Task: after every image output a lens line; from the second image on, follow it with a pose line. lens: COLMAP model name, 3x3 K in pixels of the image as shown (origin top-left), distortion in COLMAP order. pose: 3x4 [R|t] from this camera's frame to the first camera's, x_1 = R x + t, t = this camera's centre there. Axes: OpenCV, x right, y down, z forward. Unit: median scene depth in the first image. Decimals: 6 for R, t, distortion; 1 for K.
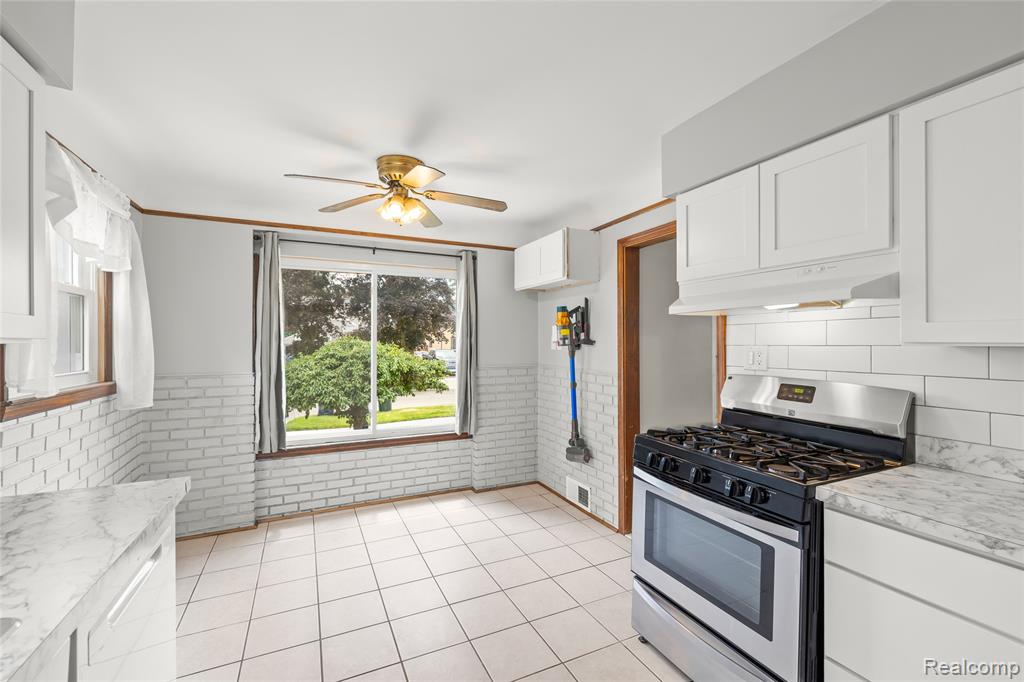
lens RADIAL K [[440.1, 0, 518.0], [0, 440.1, 341.4], [0, 0, 1]] dist [-0.003798, 0.000357]
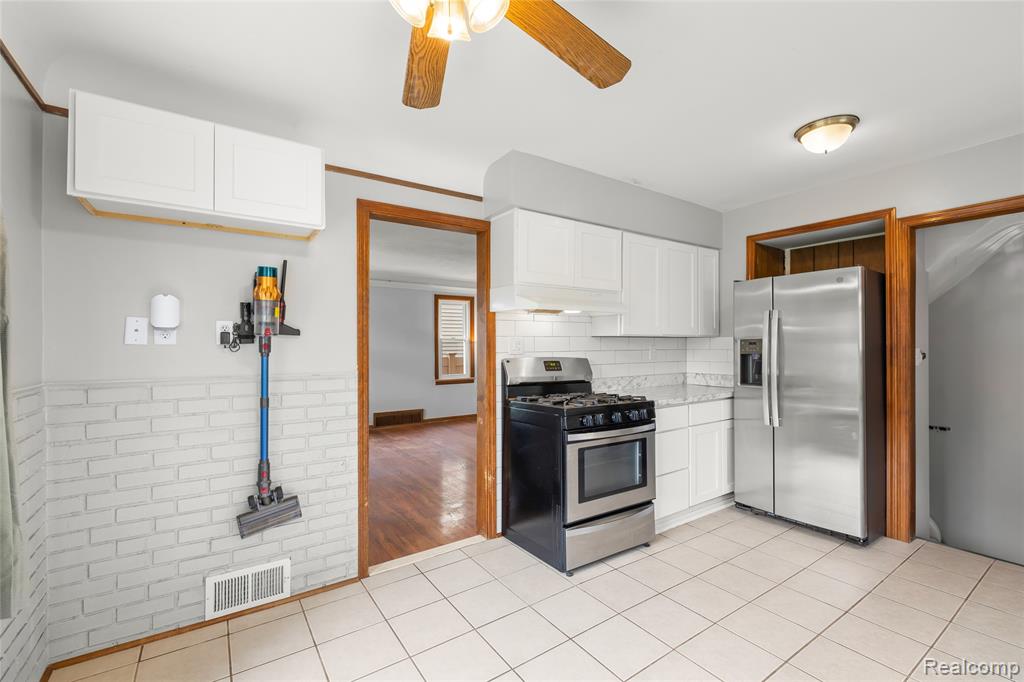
lens RADIAL K [[440.1, 0, 515.1], [0, 440.1, 344.6], [0, 0, 1]] dist [-0.003798, 0.000357]
pose [[-0.152234, 0.001025, 0.988344, -0.545765], [0.001200, 0.999999, -0.000852, 0.023532], [-0.988344, 0.001056, -0.152236, 0.807186]]
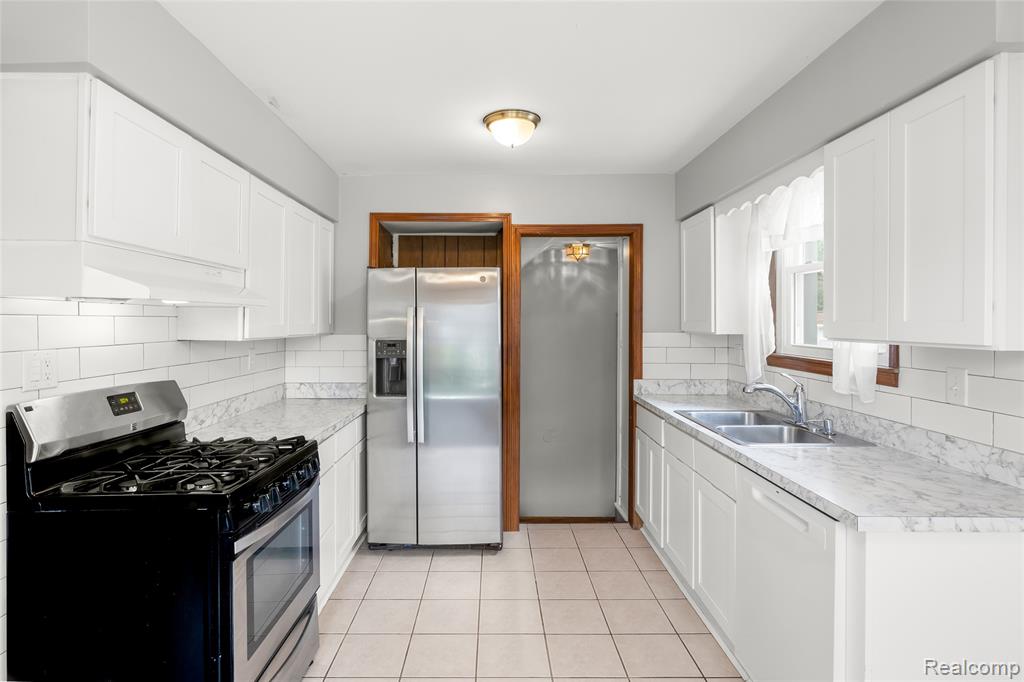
lens RADIAL K [[525.4, 0, 488.1], [0, 525.4, 319.6], [0, 0, 1]] dist [0.003924, -0.000577]
pose [[-0.895834, 0.004473, 0.444367, -0.244967], [0.001127, 0.999969, -0.007794, -0.019125], [-0.444388, -0.006481, -0.895811, 0.926657]]
